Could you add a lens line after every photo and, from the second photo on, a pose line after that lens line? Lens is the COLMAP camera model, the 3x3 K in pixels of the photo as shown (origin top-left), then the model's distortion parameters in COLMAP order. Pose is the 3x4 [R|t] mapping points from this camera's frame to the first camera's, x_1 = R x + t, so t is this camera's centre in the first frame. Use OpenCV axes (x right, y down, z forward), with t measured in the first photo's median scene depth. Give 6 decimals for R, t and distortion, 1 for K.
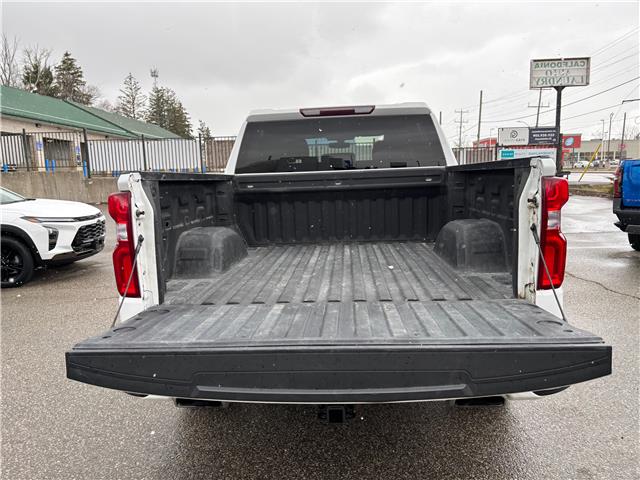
lens RADIAL K [[483.2, 0, 315.5], [0, 483.2, 243.4], [0, 0, 1]] dist [0.059921, -0.064294]
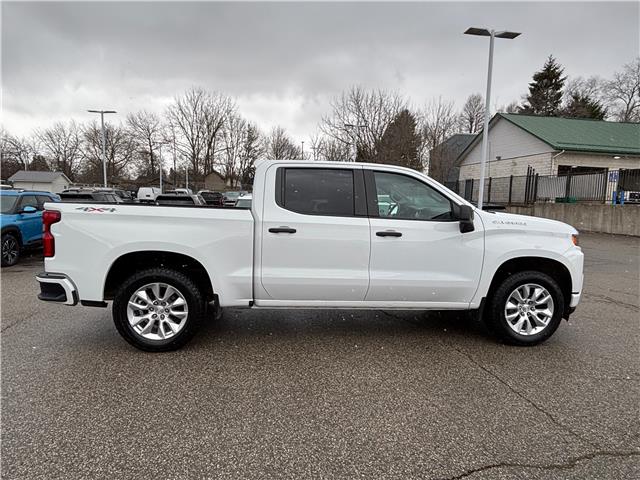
lens RADIAL K [[404.3, 0, 320.0], [0, 404.3, 240.0], [0, 0, 1]] dist [-0.001048, -0.000090]
pose [[0.185456, 0.127593, -0.974334, 0.240362], [-0.174665, 0.980025, 0.095093, -0.037277], [0.967005, 0.152547, 0.204038, 0.171165]]
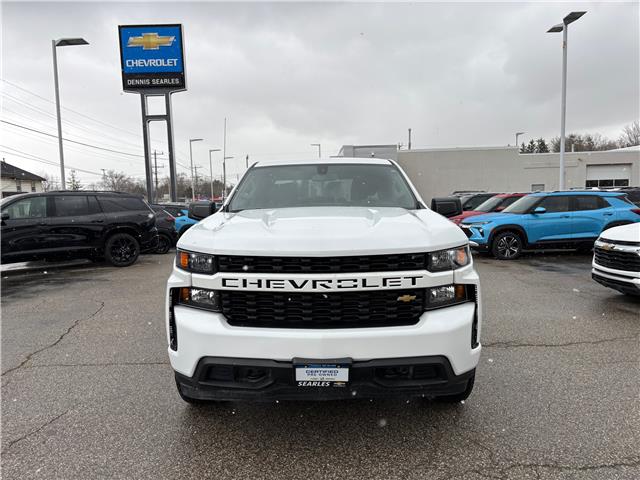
lens RADIAL K [[483.9, 0, 320.0], [0, 483.9, 240.0], [0, 0, 1]] dist [0.028364, 0.001164]
pose [[-0.997436, 0.055734, -0.044895, 0.028900], [0.044185, 0.973052, 0.226312, -0.075696], [0.056299, 0.223748, -0.973020, 0.479634]]
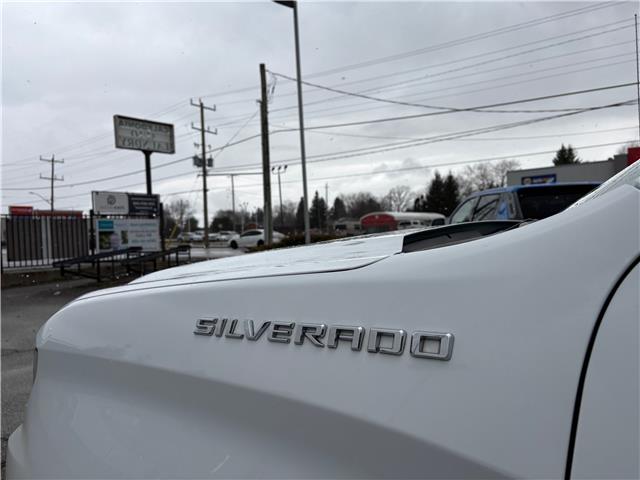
lens RADIAL K [[485.2, 0, 313.6], [0, 485.2, 240.1], [0, 0, 1]] dist [0.045661, -0.056849]
pose [[0.575516, -0.011737, 0.817706, -0.046406], [0.145216, 0.985473, -0.088060, -0.042331], [-0.804794, 0.169424, 0.568860, 0.290292]]
